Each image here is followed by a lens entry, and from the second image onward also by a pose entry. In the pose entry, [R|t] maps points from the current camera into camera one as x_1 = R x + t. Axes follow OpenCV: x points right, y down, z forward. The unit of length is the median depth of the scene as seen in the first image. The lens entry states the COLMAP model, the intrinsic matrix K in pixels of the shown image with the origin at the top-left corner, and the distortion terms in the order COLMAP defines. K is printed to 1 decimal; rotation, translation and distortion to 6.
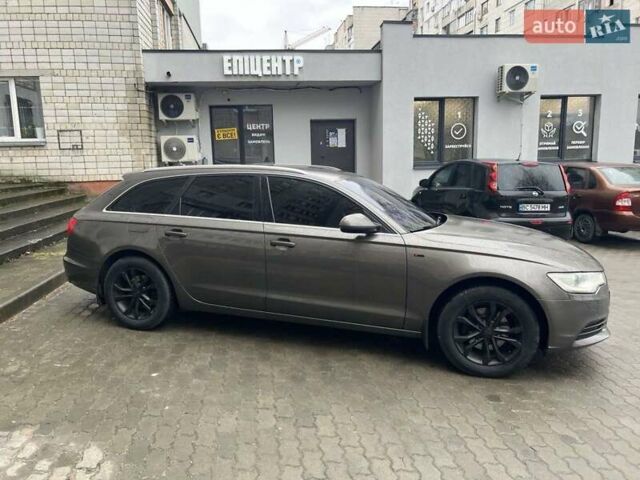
lens RADIAL K [[462.9, 0, 322.3], [0, 462.9, 236.5], [0, 0, 1]] dist [0.051578, -0.056762]
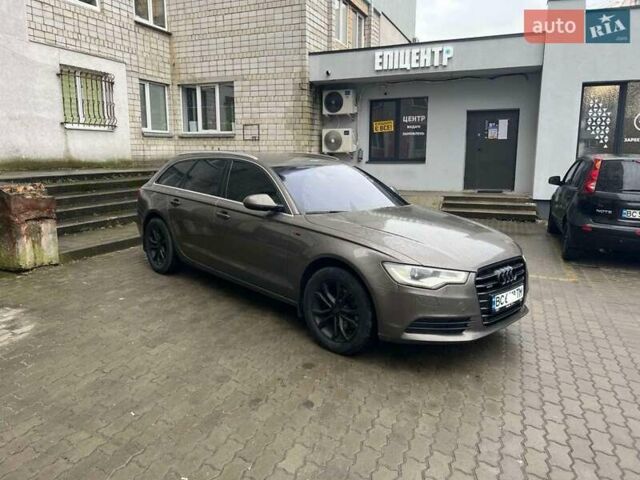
lens RADIAL K [[462.9, 0, 322.3], [0, 462.9, 236.5], [0, 0, 1]] dist [0.051578, -0.056762]
pose [[0.881482, 0.104604, -0.460486, 0.213773], [-0.097700, 0.994456, 0.038878, -0.000865], [0.462000, 0.010719, 0.886815, 0.009261]]
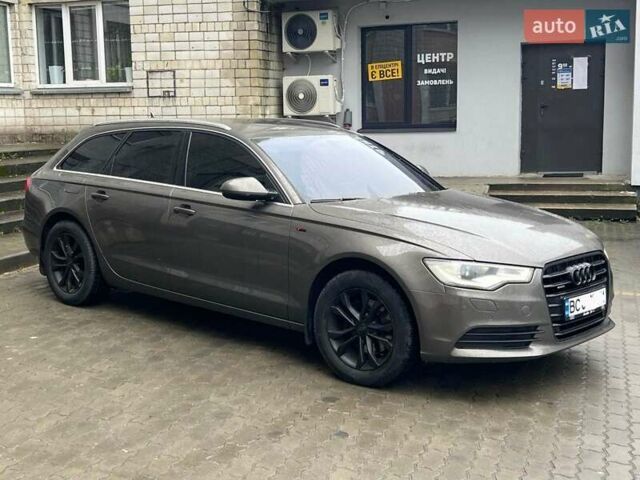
lens RADIAL K [[853.2, 0, 326.4], [0, 853.2, 241.0], [0, 0, 1]] dist [0.148894, -0.430408]
pose [[0.914403, 0.063758, -0.399754, 0.234627], [-0.069467, 0.997584, 0.000210, 0.015702], [0.398801, 0.027578, 0.916623, -0.101643]]
